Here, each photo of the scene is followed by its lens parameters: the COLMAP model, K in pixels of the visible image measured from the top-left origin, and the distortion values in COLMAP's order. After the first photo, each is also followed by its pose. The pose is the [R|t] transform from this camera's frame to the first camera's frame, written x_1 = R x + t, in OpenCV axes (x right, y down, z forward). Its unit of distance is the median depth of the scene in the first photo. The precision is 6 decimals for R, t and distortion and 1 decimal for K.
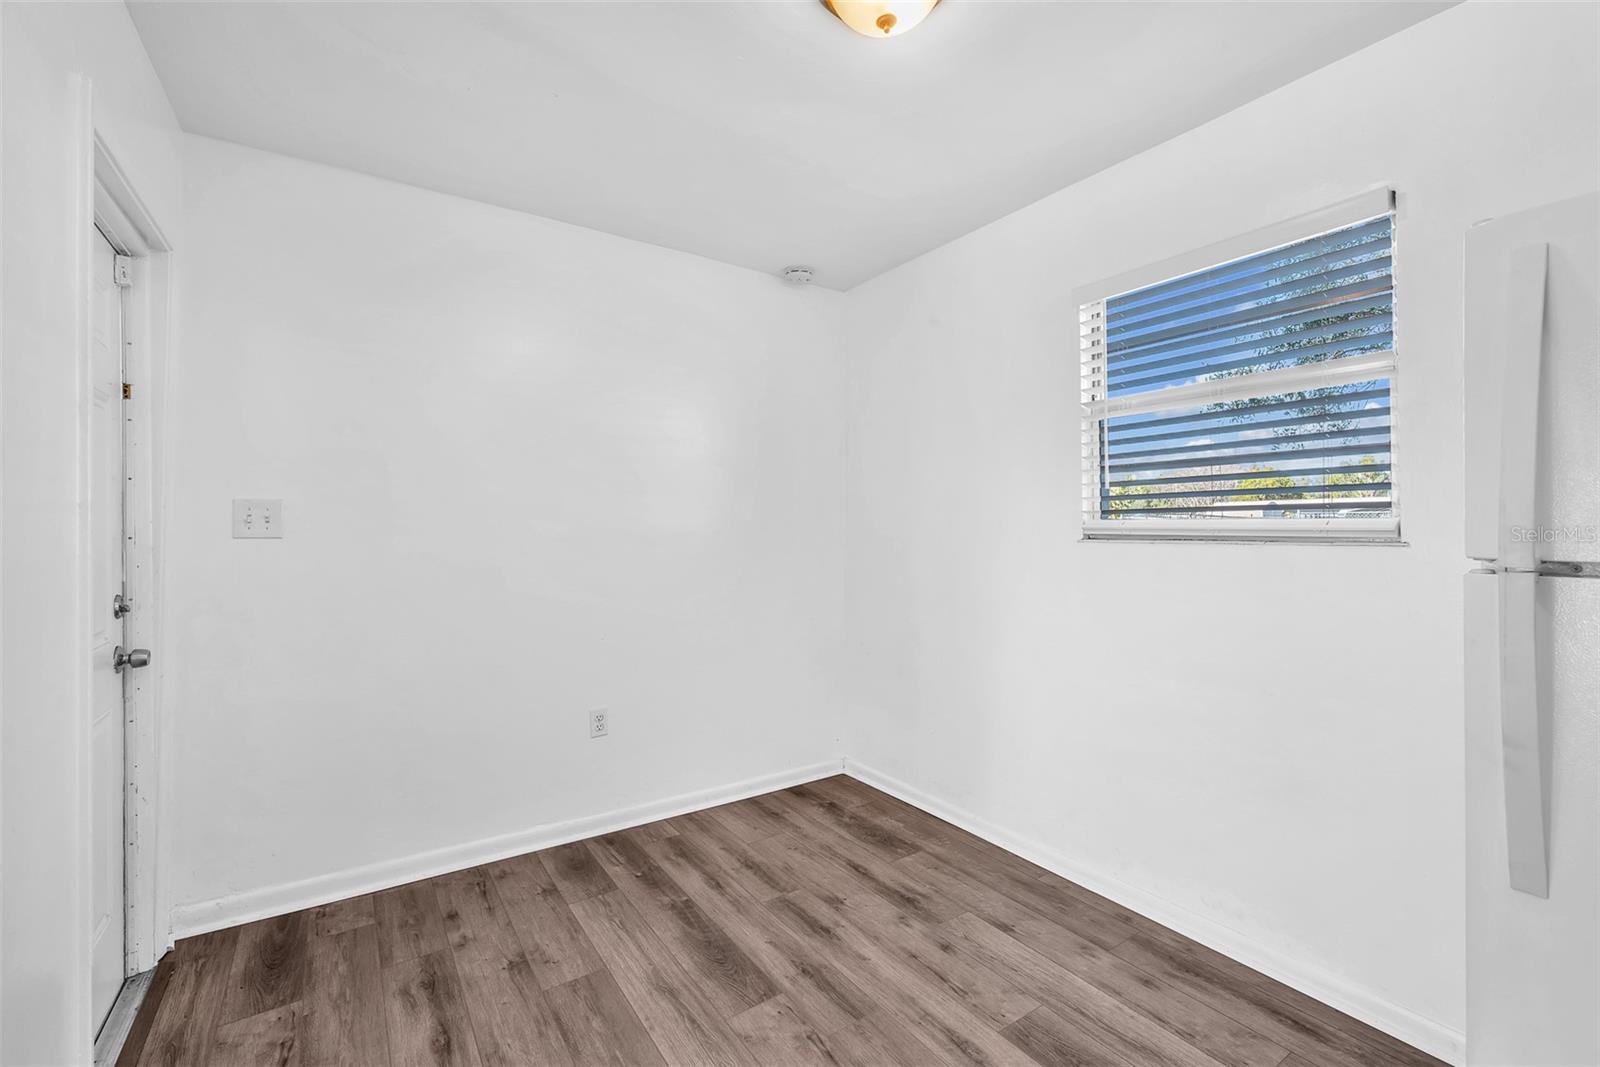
lens RADIAL K [[668.1, 0, 784.0], [0, 668.1, 517.9], [0, 0, 1]] dist [-0.001108, -0.000254]
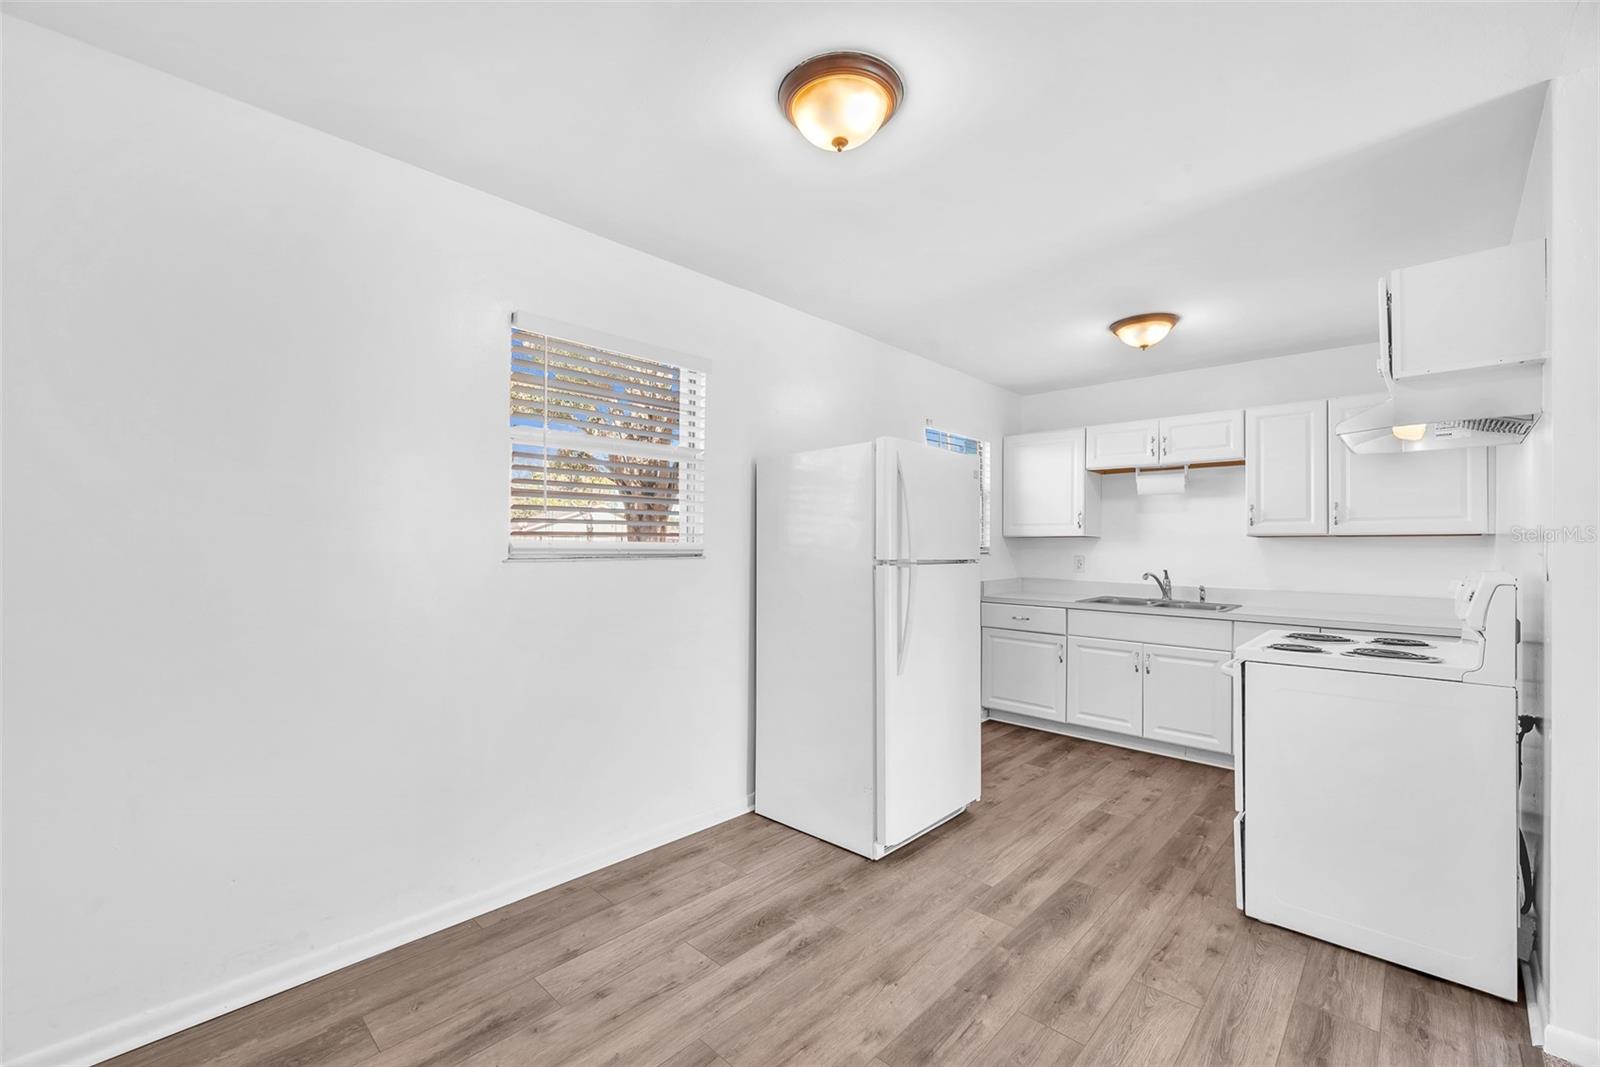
lens RADIAL K [[668.1, 0, 786.3], [0, 668.1, 537.2], [0, 0, 1]] dist [-0.001108, -0.000254]
pose [[-0.219860, 0.012166, 0.975456, -0.786053], [-0.026823, 0.999469, -0.018511, 0.007189], [-0.975163, -0.030234, -0.219417, 1.024542]]
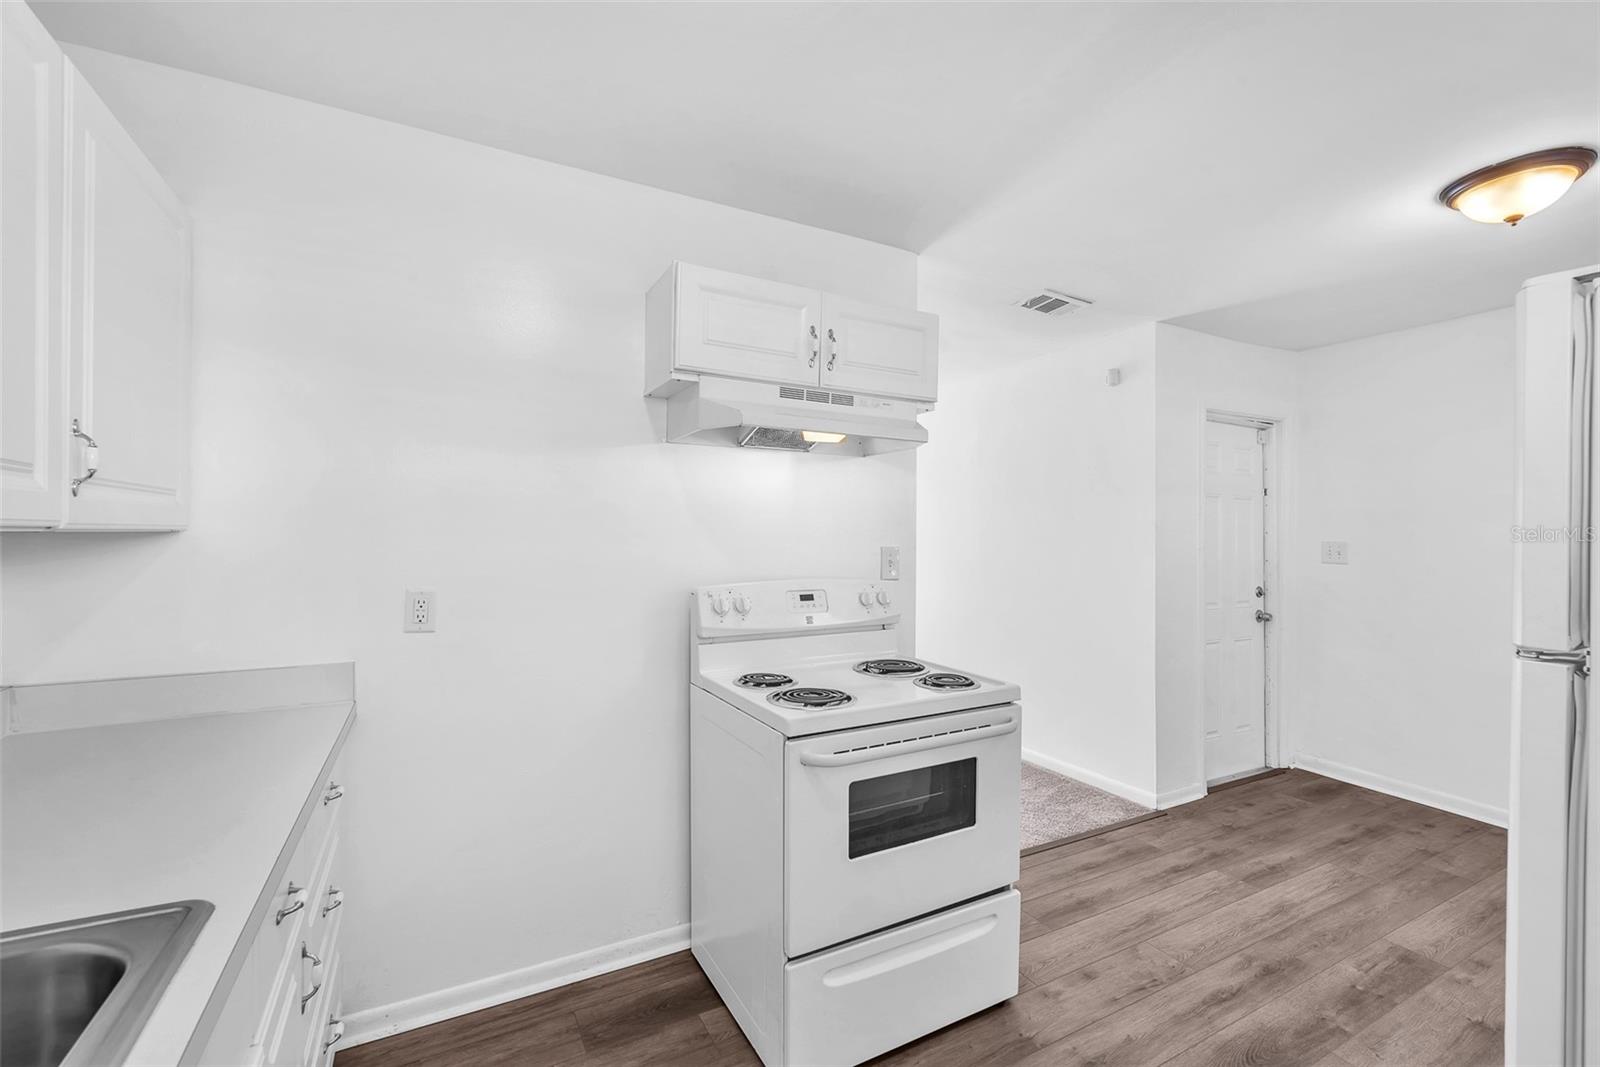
lens RADIAL K [[668.1, 0, 802.8], [0, 668.1, 527.8], [0, 0, 1]] dist [-0.001108, -0.000254]
pose [[-0.081570, -0.002497, -0.996664, 1.268850], [0.000839, 0.999996, -0.002574, -0.070987], [0.996667, -0.001046, -0.081568, -0.304721]]
